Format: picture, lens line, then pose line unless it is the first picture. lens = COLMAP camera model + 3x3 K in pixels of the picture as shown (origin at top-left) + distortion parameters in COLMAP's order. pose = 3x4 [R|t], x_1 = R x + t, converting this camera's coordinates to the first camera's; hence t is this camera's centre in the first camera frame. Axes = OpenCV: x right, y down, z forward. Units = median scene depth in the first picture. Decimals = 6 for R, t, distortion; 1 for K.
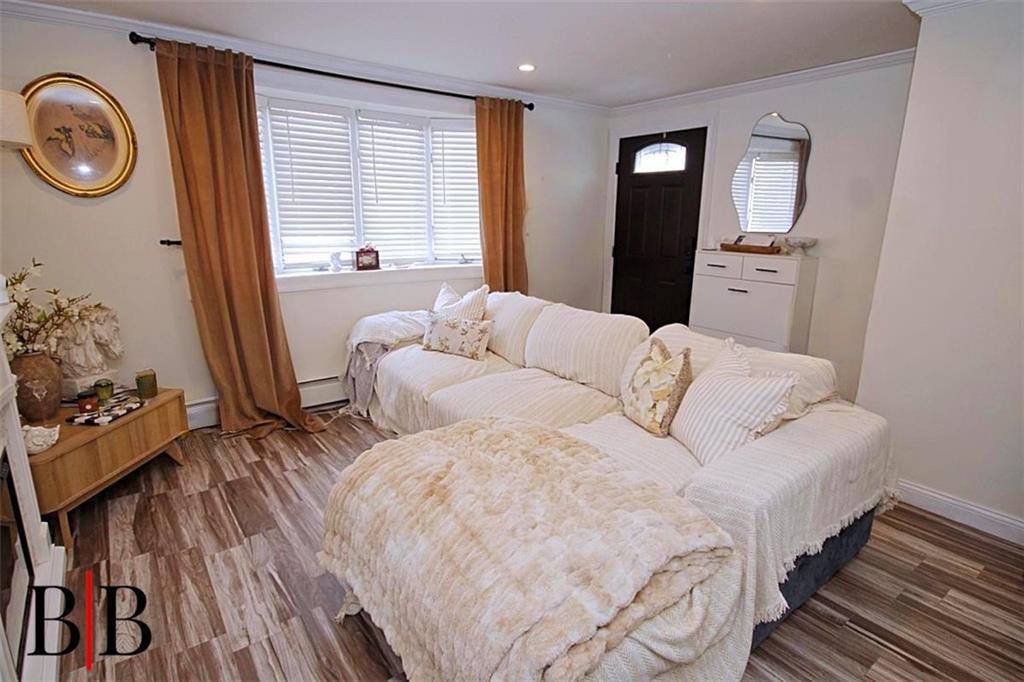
lens RADIAL K [[534.3, 0, 512.0], [0, 534.3, 341.0], [0, 0, 1]] dist [0.004004, 0.000674]
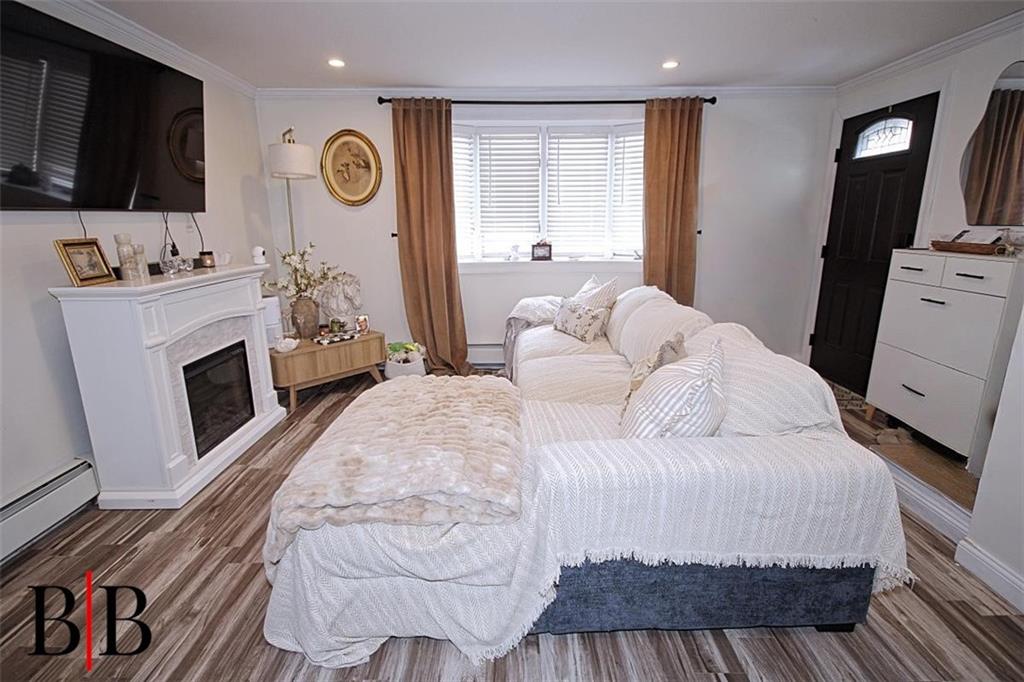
lens RADIAL K [[496.3, 0, 512.4], [0, 496.3, 339.2], [0, 0, 1]] dist [0.004105, -0.000218]
pose [[0.800906, 0.123829, -0.585846, 0.394186], [-0.123449, 0.991512, 0.040808, 0.004958], [0.585926, 0.039639, 0.809394, 0.075898]]
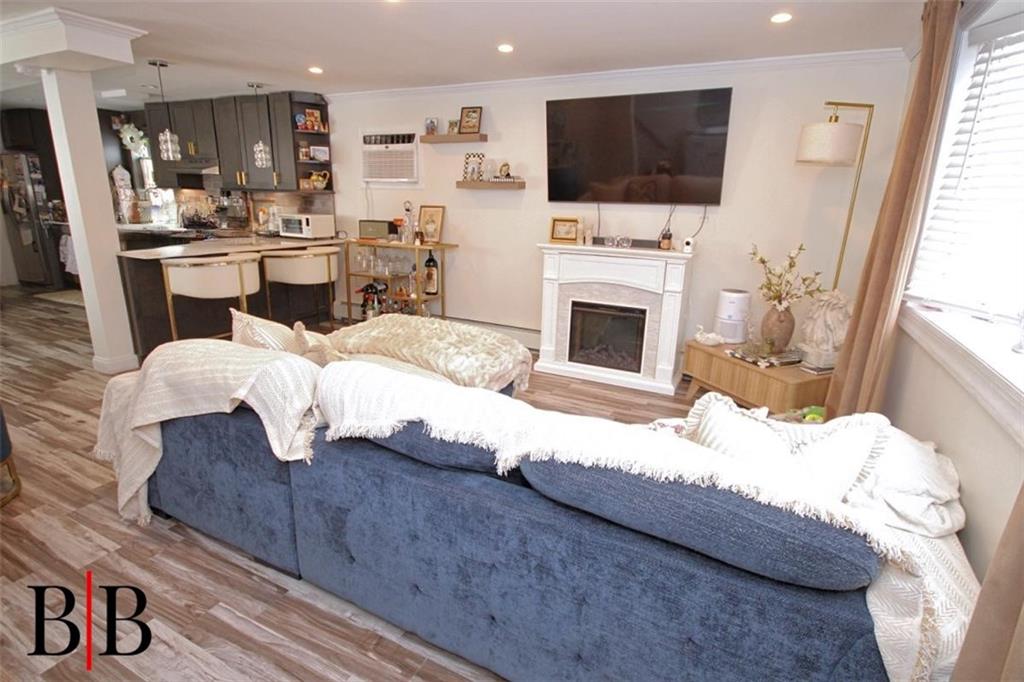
lens RADIAL K [[517.0, 0, 513.4], [0, 517.0, 339.8], [0, 0, 1]] dist [0.016915, -0.013698]
pose [[-0.895066, 0.079082, -0.438866, 0.256677], [-0.142598, 0.881718, 0.449710, -0.293370], [0.422520, 0.465101, -0.777919, 1.244090]]
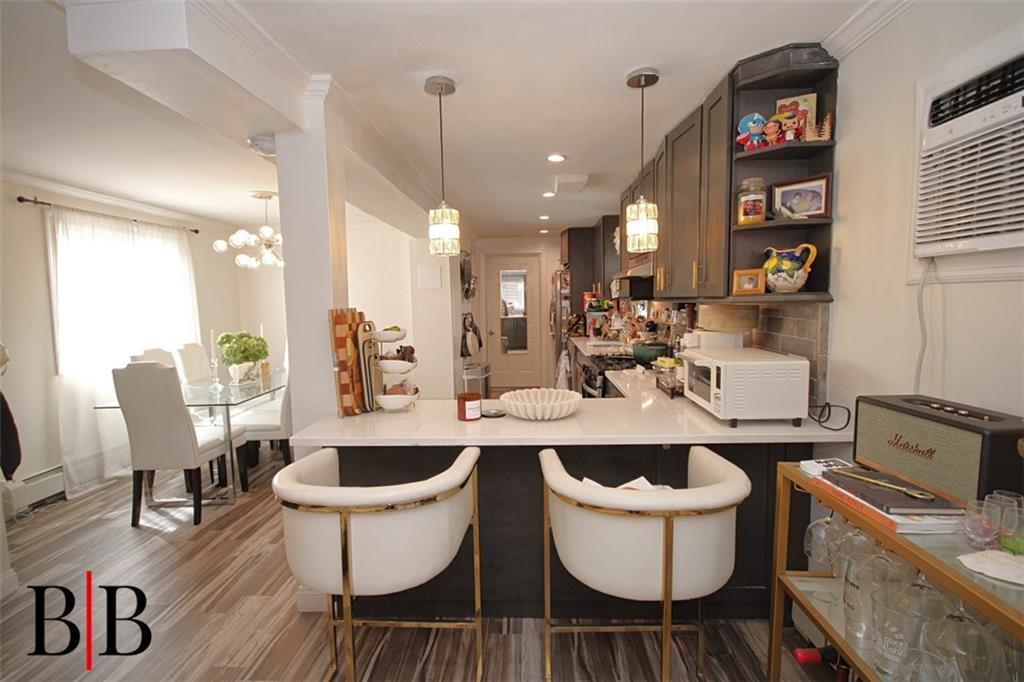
lens RADIAL K [[475.4, 0, 512.0], [0, 475.4, 341.0], [0, 0, 1]] dist [0.000919, -0.000513]
pose [[-0.776684, -0.057248, 0.627284, -0.031936], [0.152748, 0.949019, 0.275738, -0.062297], [-0.611090, 0.309977, -0.728343, 0.220822]]
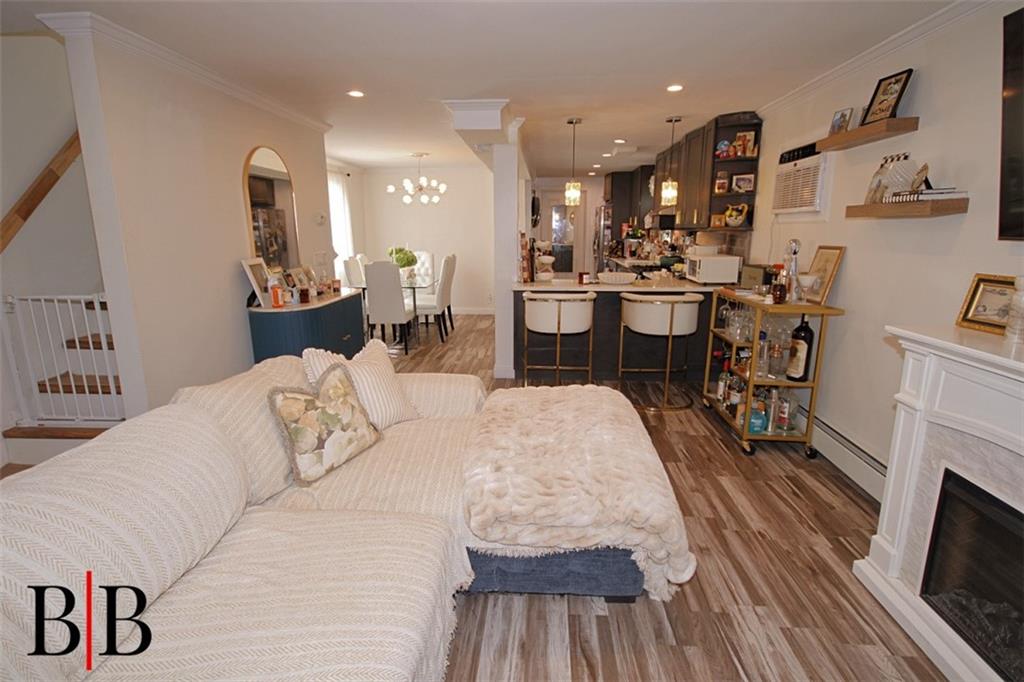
lens RADIAL K [[512.0, 0, 512.0], [0, 512.0, 341.0], [0, 0, 1]] dist [0.001108, -0.000006]
pose [[-0.762463, -0.152621, 0.628774, -0.341850], [0.141508, 0.908923, 0.392217, -0.229015], [-0.631368, 0.388027, -0.671423, 0.903510]]
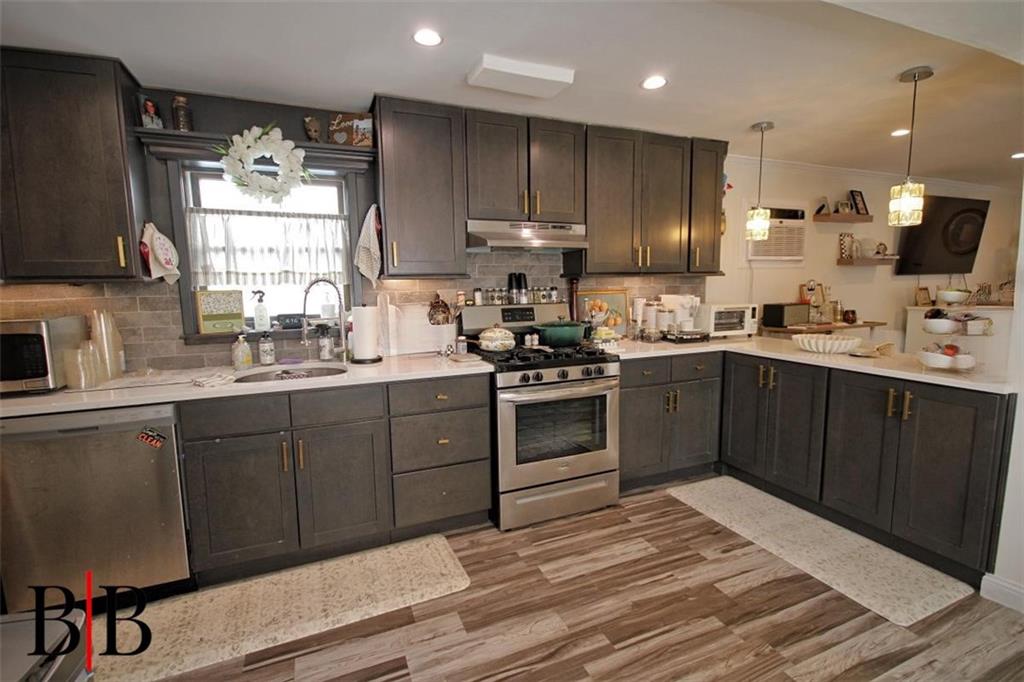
lens RADIAL K [[475.4, 0, 512.0], [0, 475.4, 341.0], [0, 0, 1]] dist [0.000919, -0.000513]
pose [[-0.234820, 0.110924, -0.965689, 1.188687], [-0.215143, 0.962897, 0.162919, 0.151680], [0.947931, 0.246018, -0.202243, -0.535952]]
